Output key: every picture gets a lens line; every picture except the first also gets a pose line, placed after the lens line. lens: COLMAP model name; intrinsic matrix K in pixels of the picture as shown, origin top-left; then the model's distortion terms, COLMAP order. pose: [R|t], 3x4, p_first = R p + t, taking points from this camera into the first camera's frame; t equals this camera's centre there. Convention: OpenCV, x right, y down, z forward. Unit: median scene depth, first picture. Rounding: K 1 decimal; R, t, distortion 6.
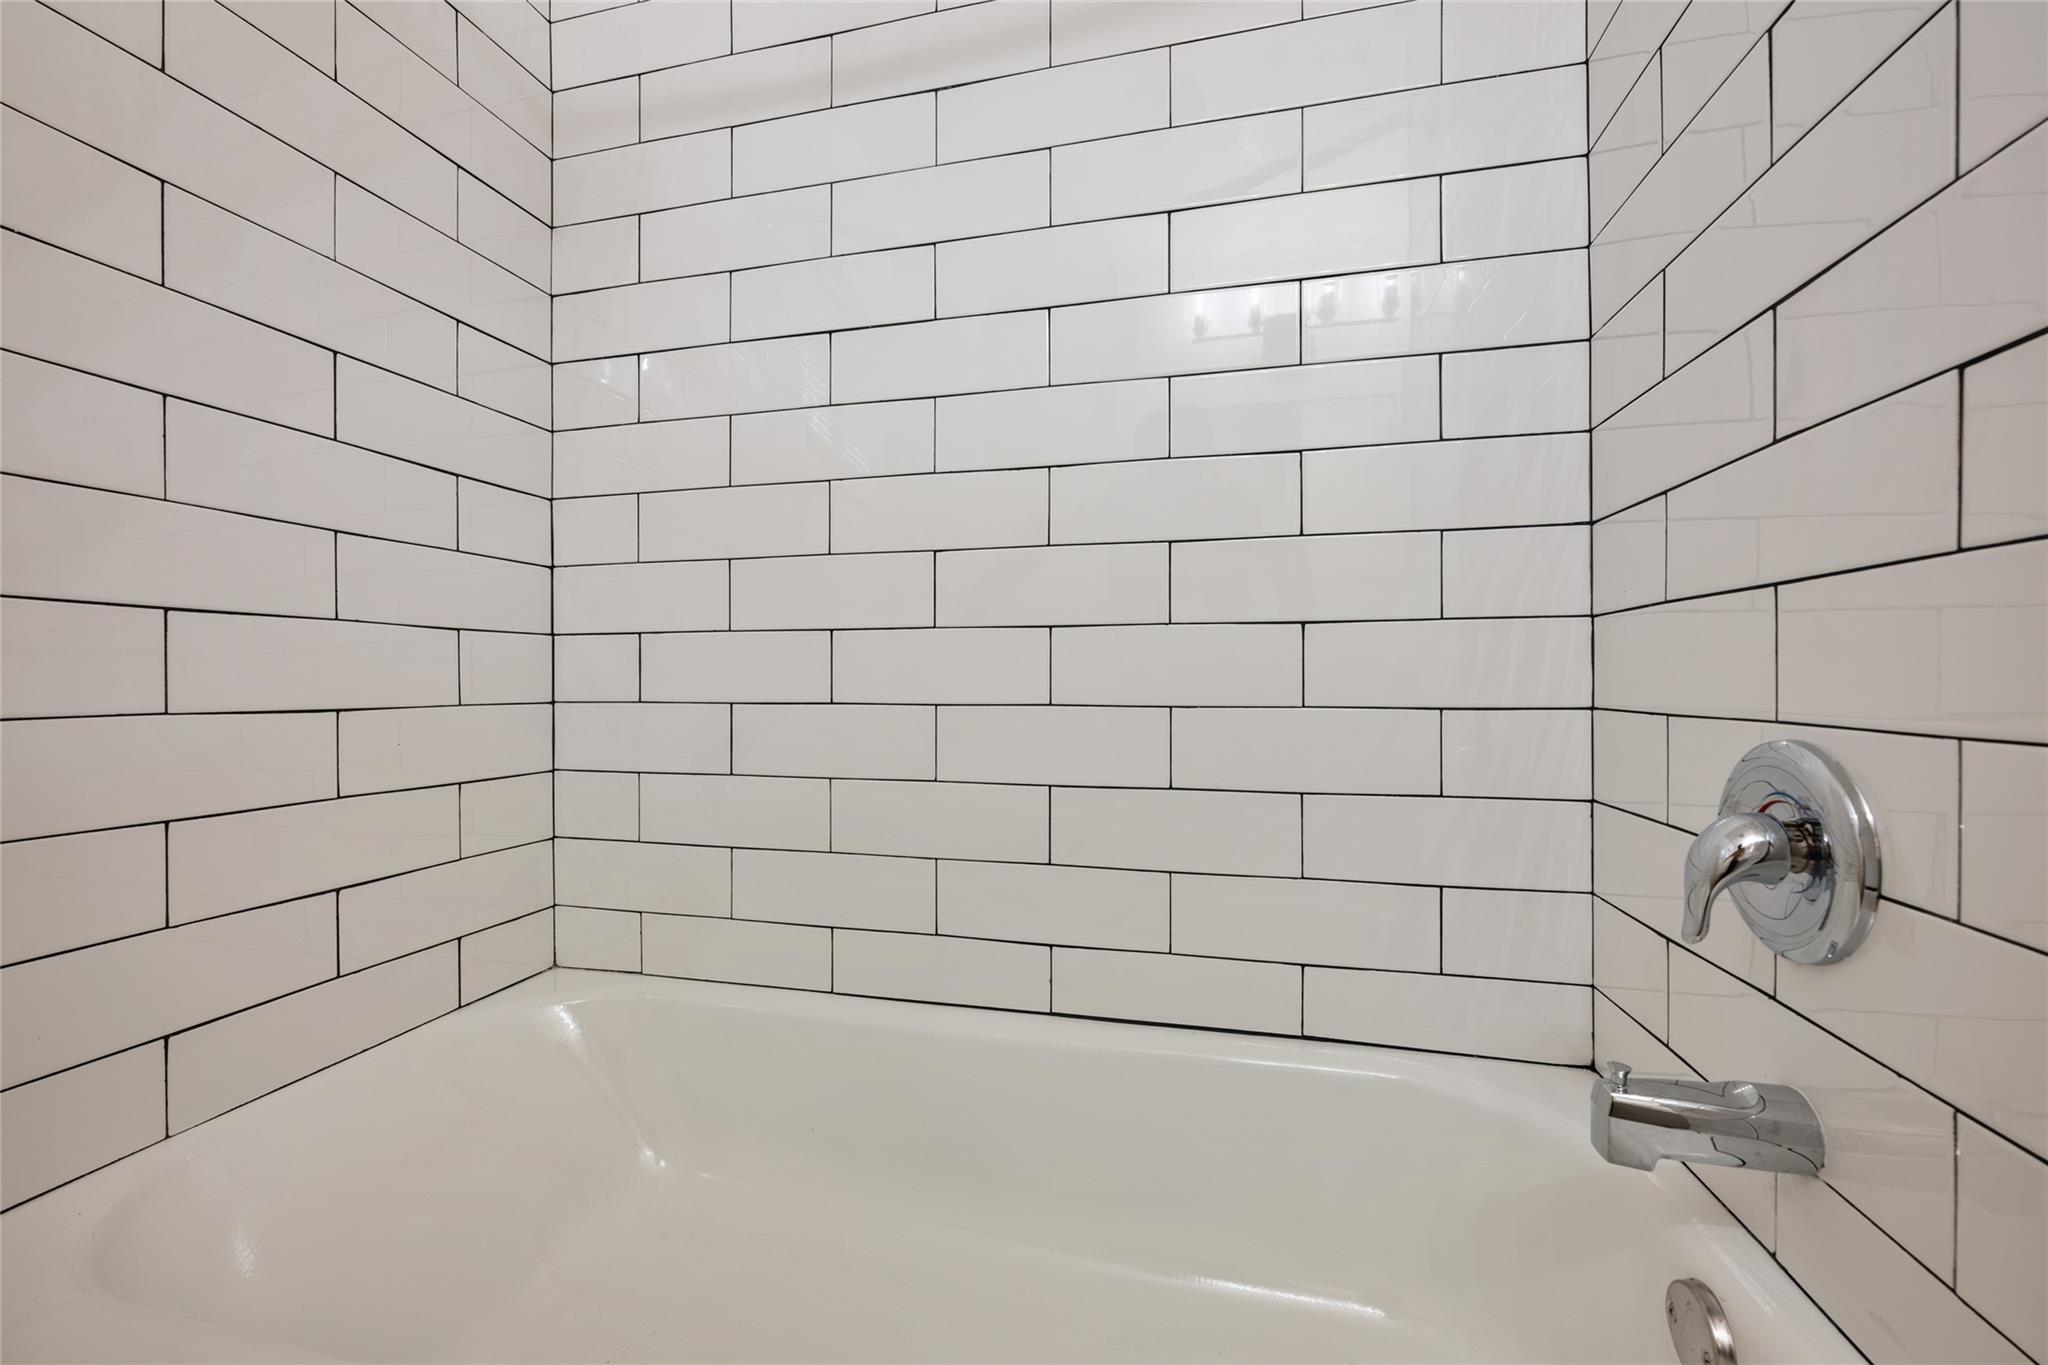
lens RADIAL K [[807.9, 0, 1025.2], [0, 807.9, 673.8], [0, 0, 1]] dist [-0.000406, -0.000334]
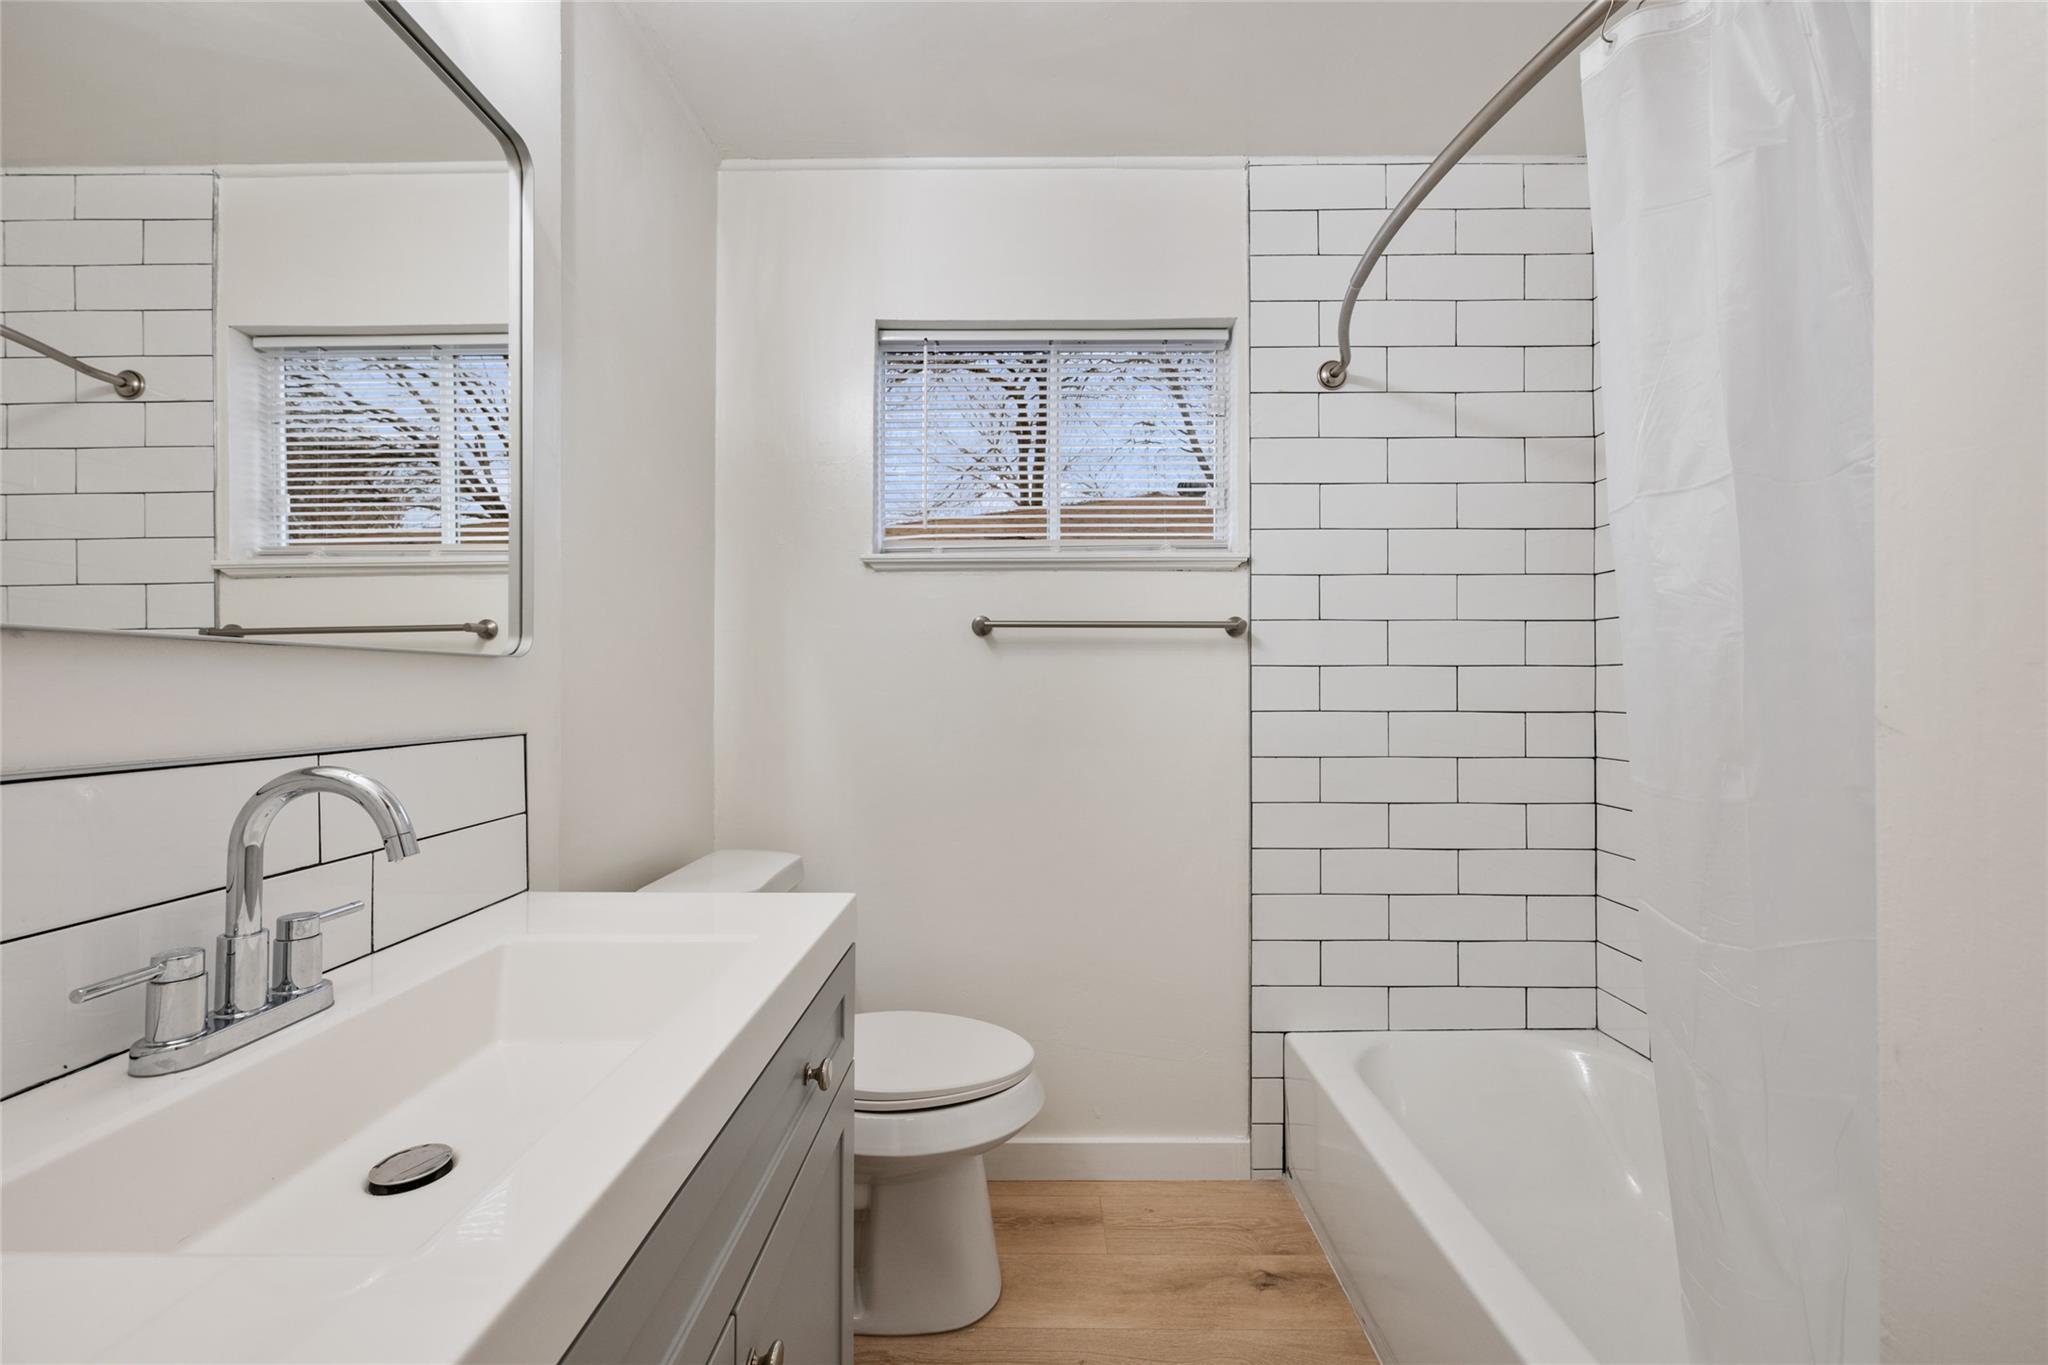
lens RADIAL K [[807.9, 0, 1019.3], [0, 807.9, 695.2], [0, 0, 1]] dist [-0.000406, -0.000334]
pose [[0.217425, -0.006582, -0.976055, 0.662095], [0.006911, 0.999963, -0.005203, -0.259830], [0.976053, -0.005614, 0.217462, -0.365940]]
